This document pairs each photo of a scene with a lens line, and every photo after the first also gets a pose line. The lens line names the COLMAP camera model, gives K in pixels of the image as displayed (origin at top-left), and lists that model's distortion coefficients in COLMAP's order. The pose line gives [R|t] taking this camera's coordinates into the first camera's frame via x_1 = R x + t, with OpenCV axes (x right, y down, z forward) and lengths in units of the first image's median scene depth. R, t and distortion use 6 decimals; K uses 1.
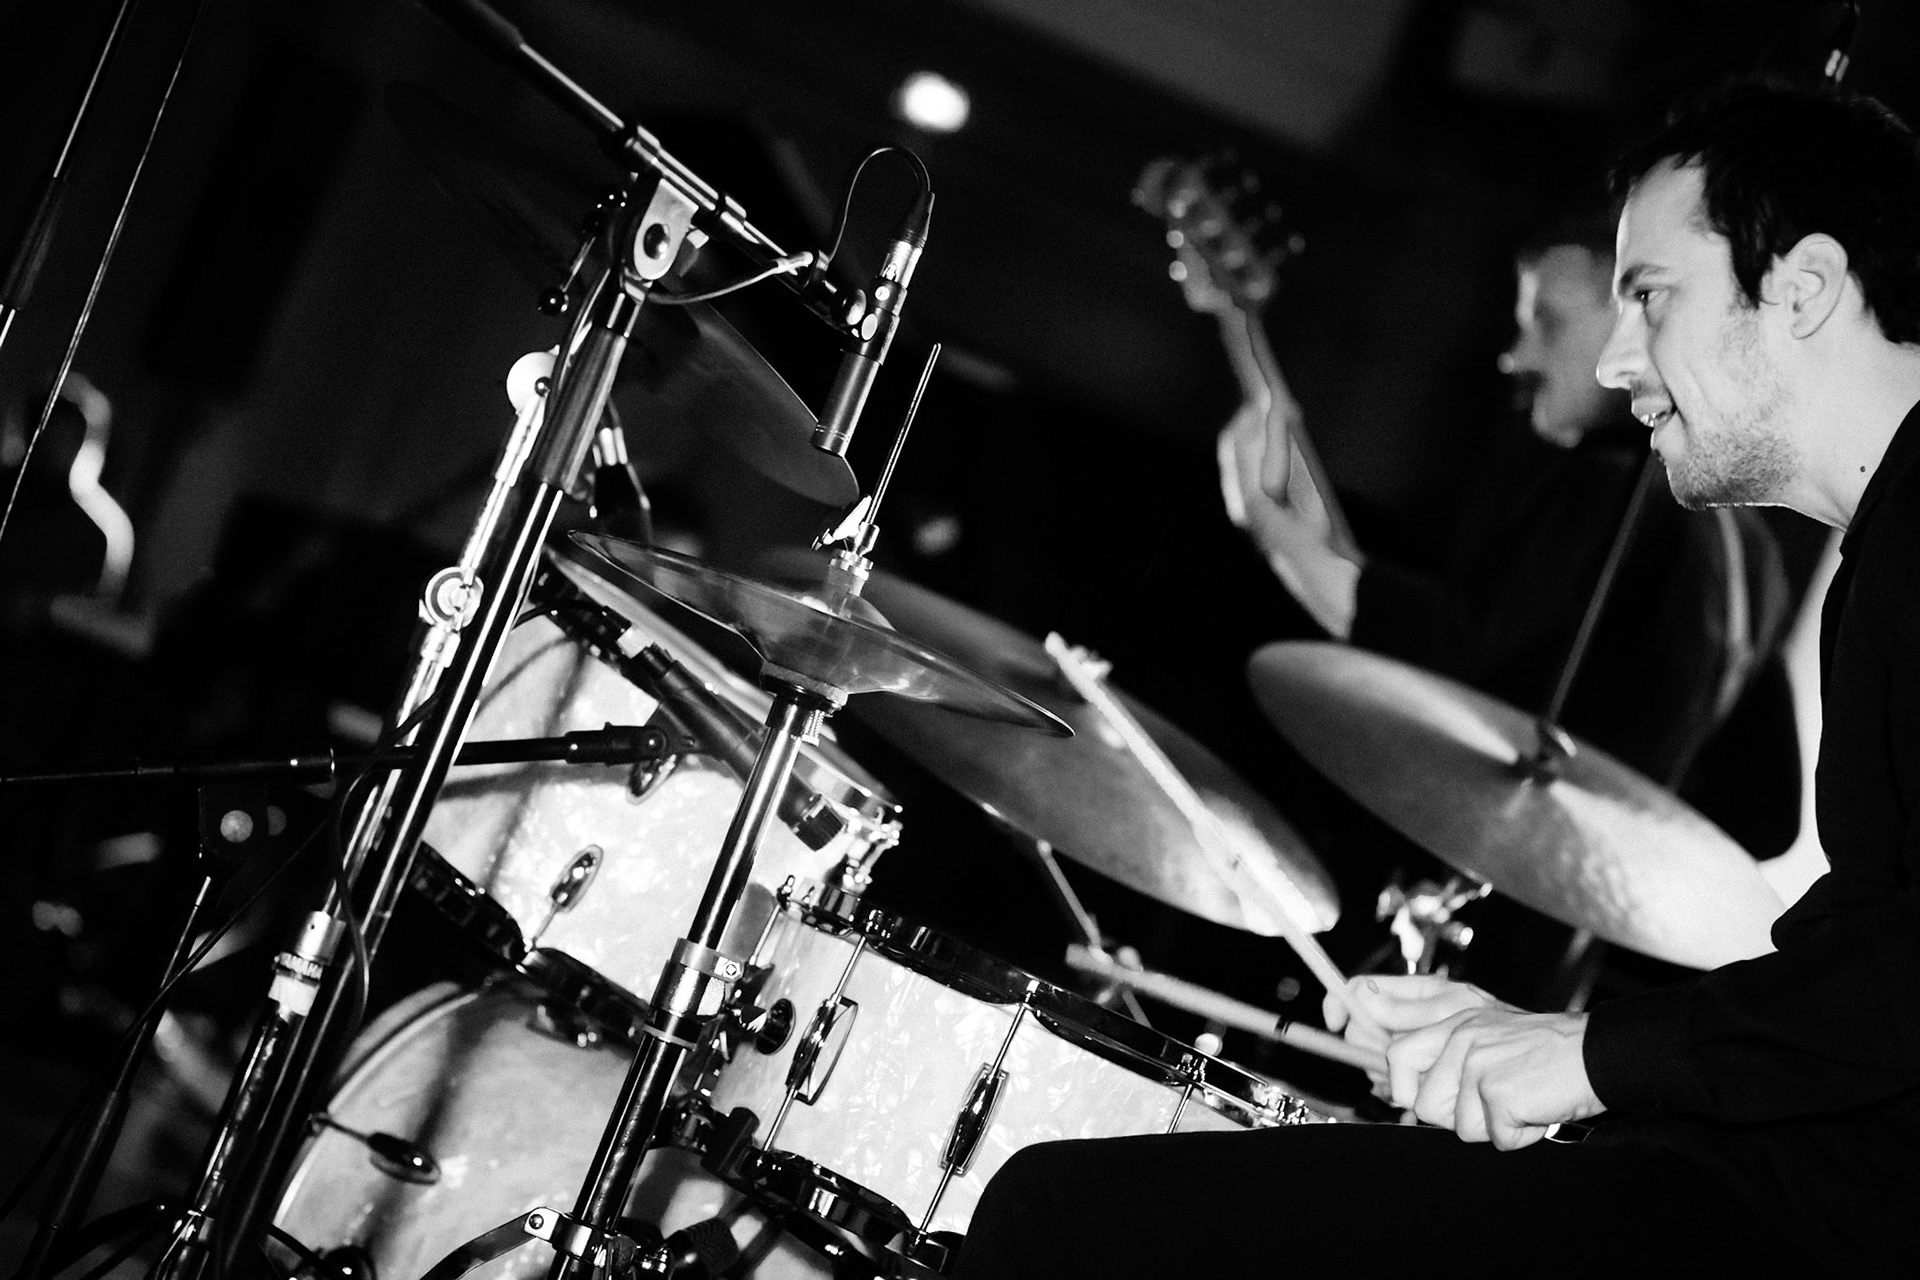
lens RADIAL K [[3990.5, 0, 954.7], [0, 3990.5, 606.2], [0, 0, 1]] dist [0.102077, 0.100108]
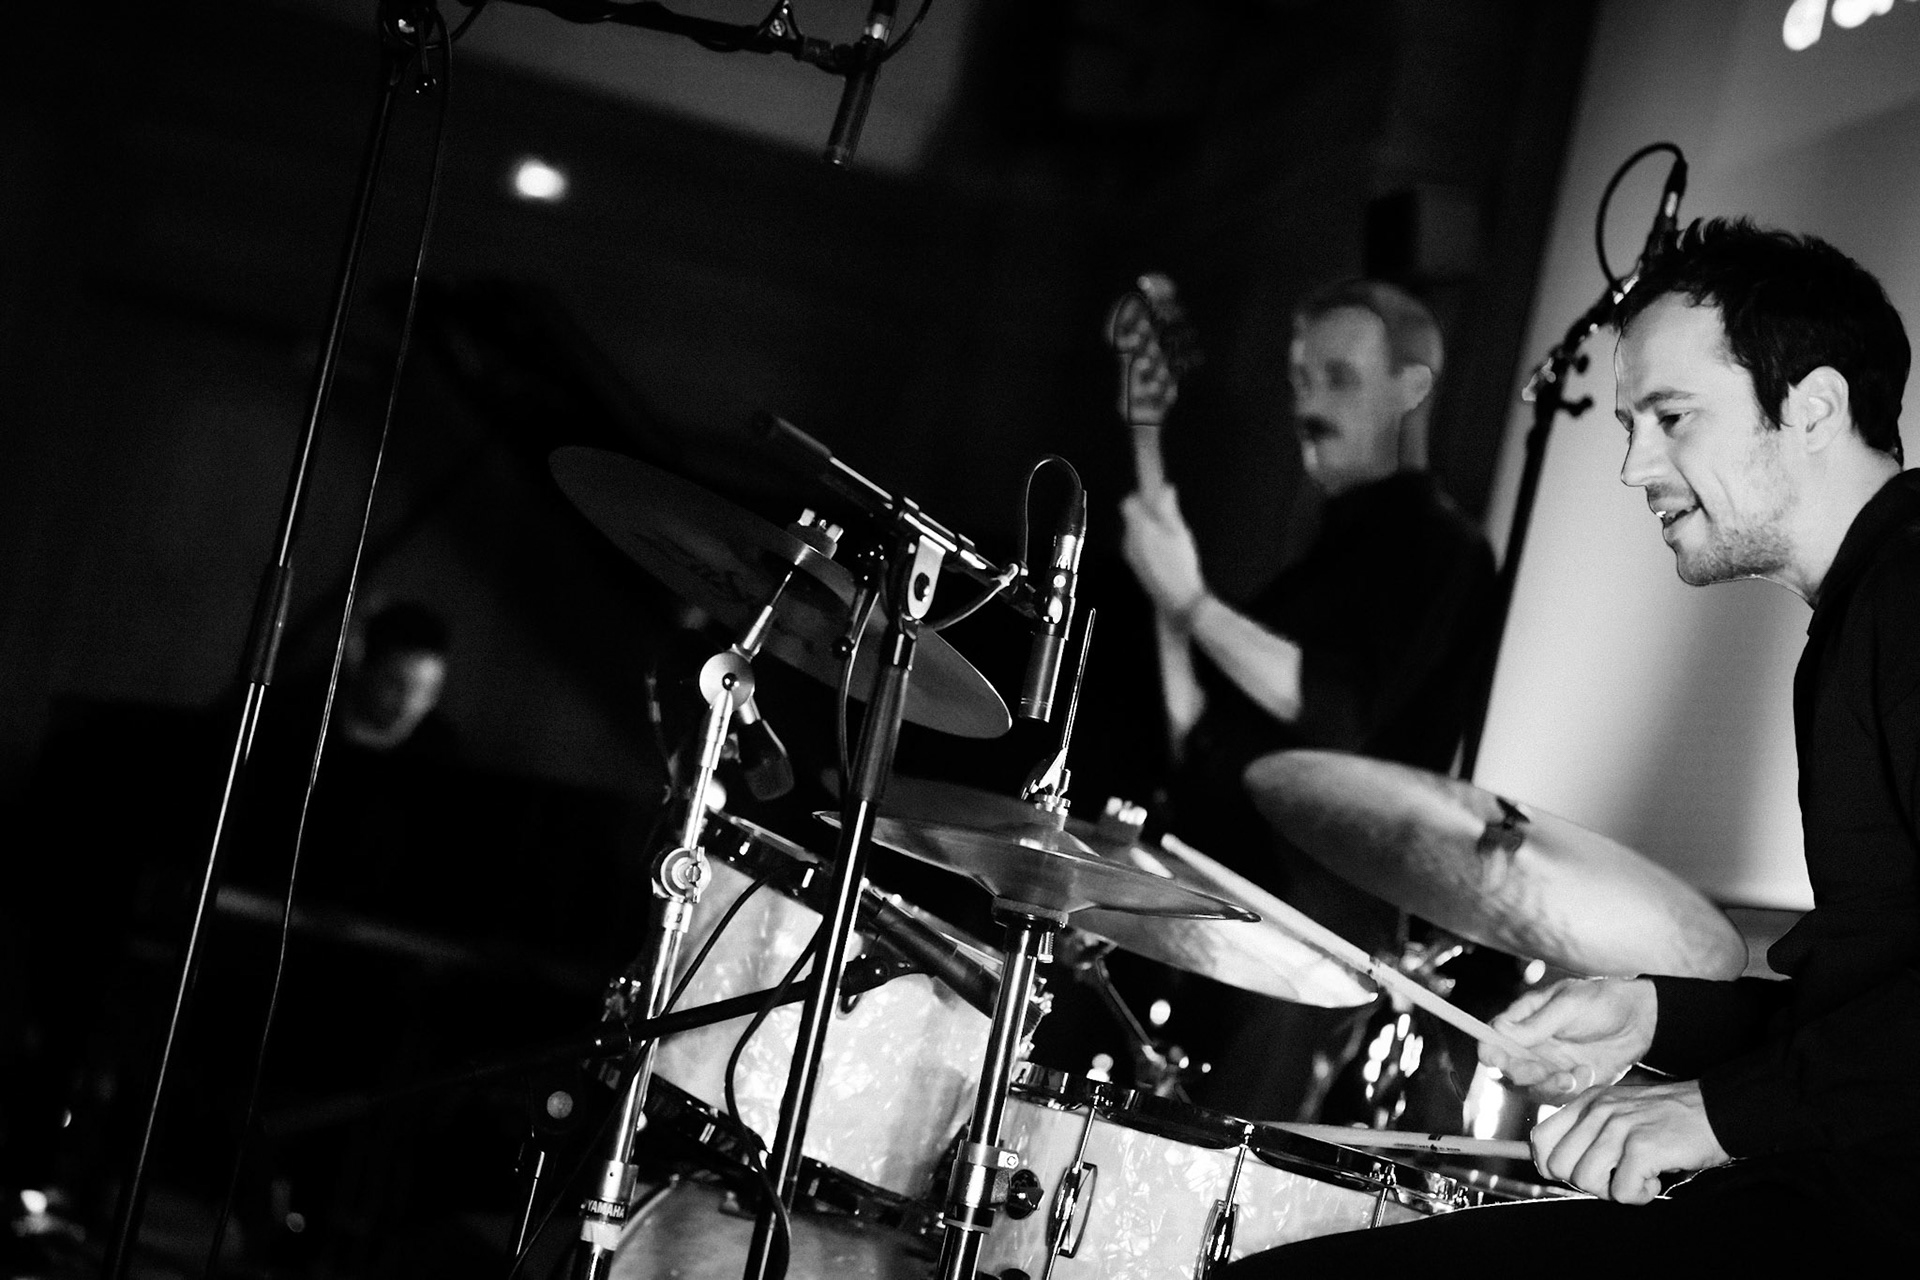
lens RADIAL K [[4005.3, 0, 964.7], [0, 4005.3, 613.2], [0, 0, 1]] dist [0.093775, -0.086719]
pose [[0.981137, -0.147794, 0.124607, -0.188932], [0.146270, 0.989014, 0.021339, -0.094862], [-0.126392, -0.002710, 0.991977, -0.176650]]
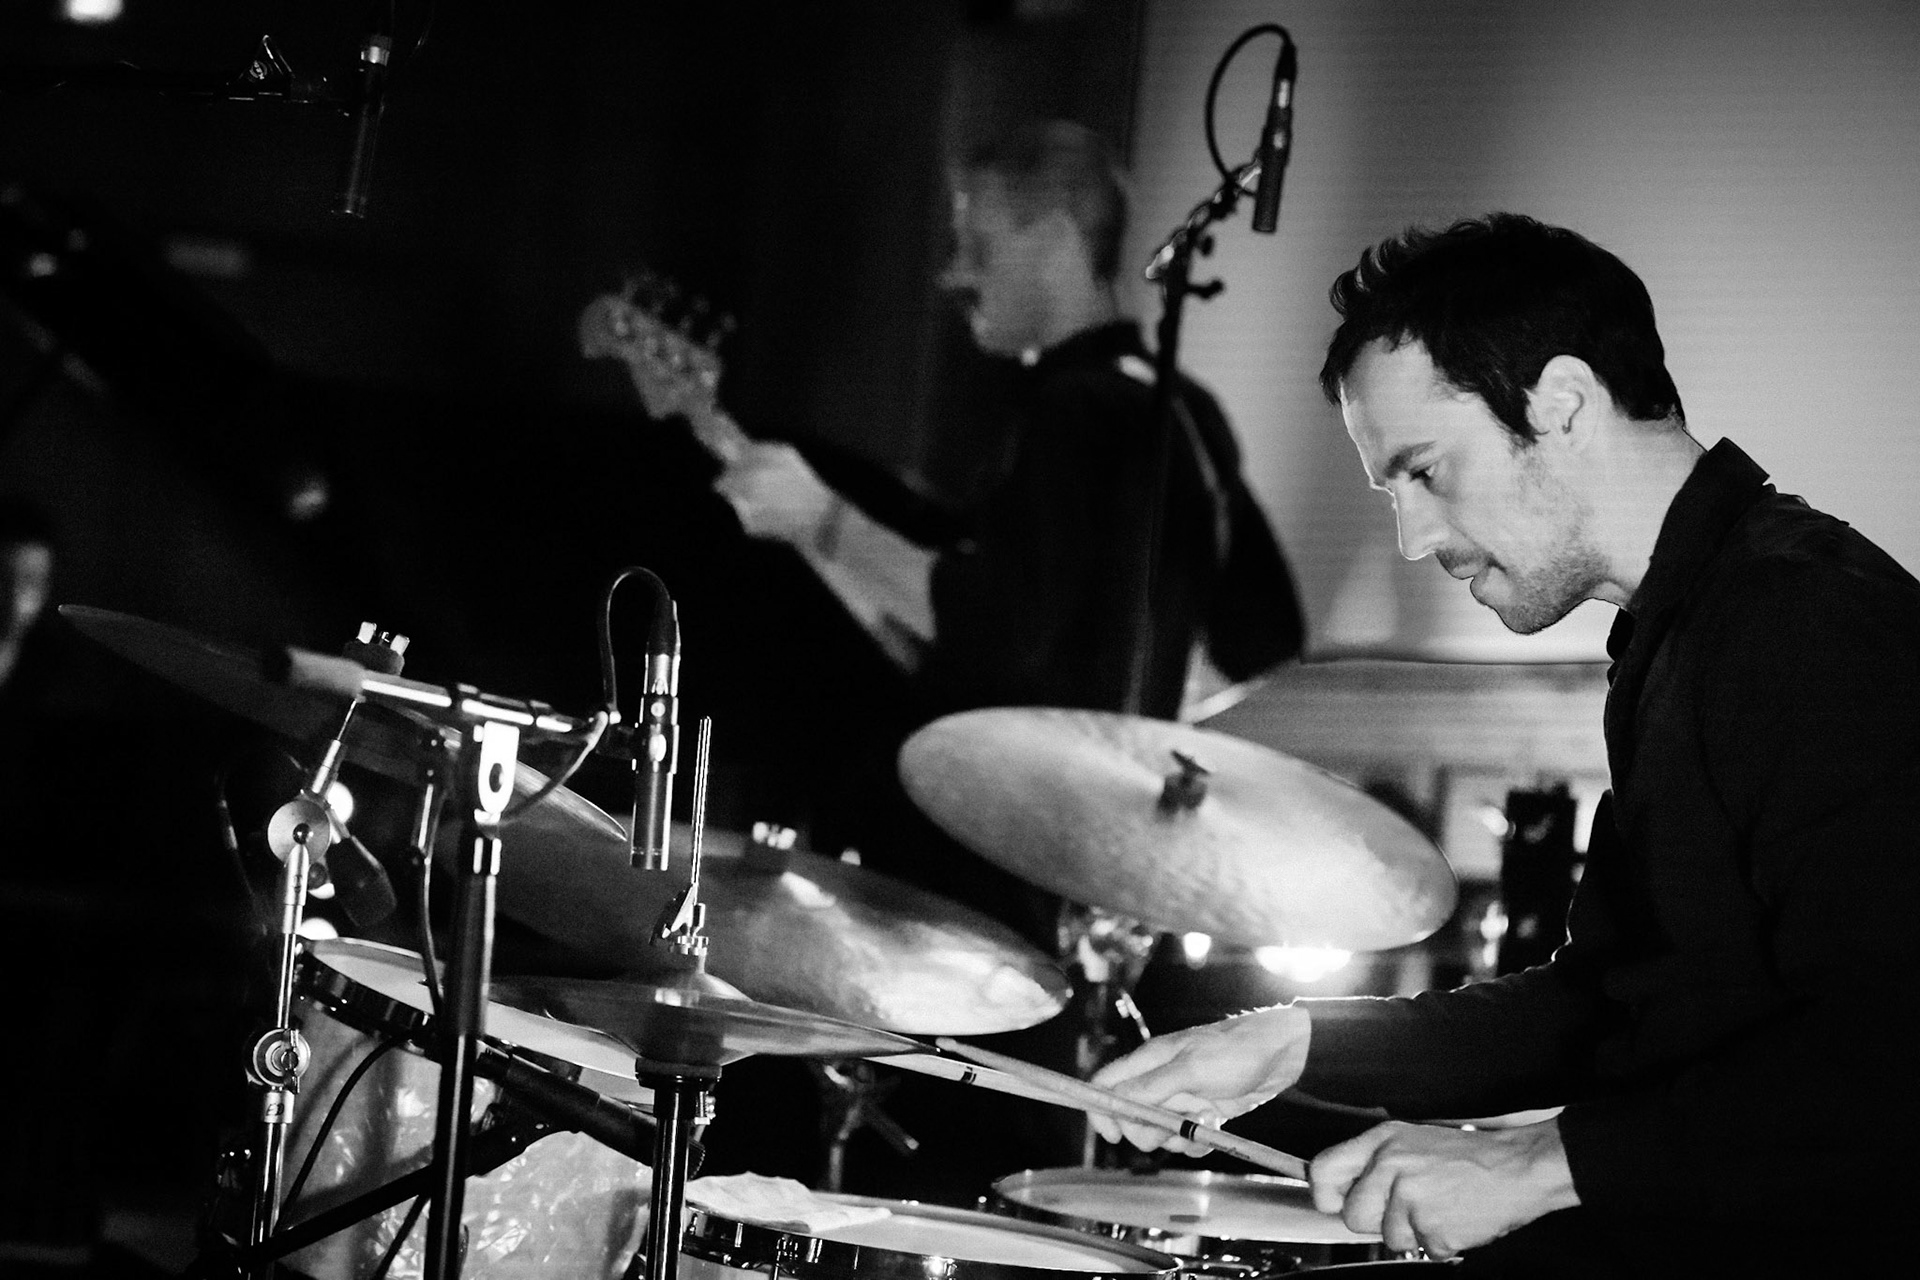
lens RADIAL K [[3990.5, 0, 954.7], [0, 3990.5, 606.2], [0, 0, 1]] dist [0.102077, 0.100108]
pose [[0.941220, -0.283567, 0.183560, -0.124200], [0.264514, 0.956686, 0.121592, -0.202724], [-0.210089, -0.065891, 0.975459, -0.032676]]
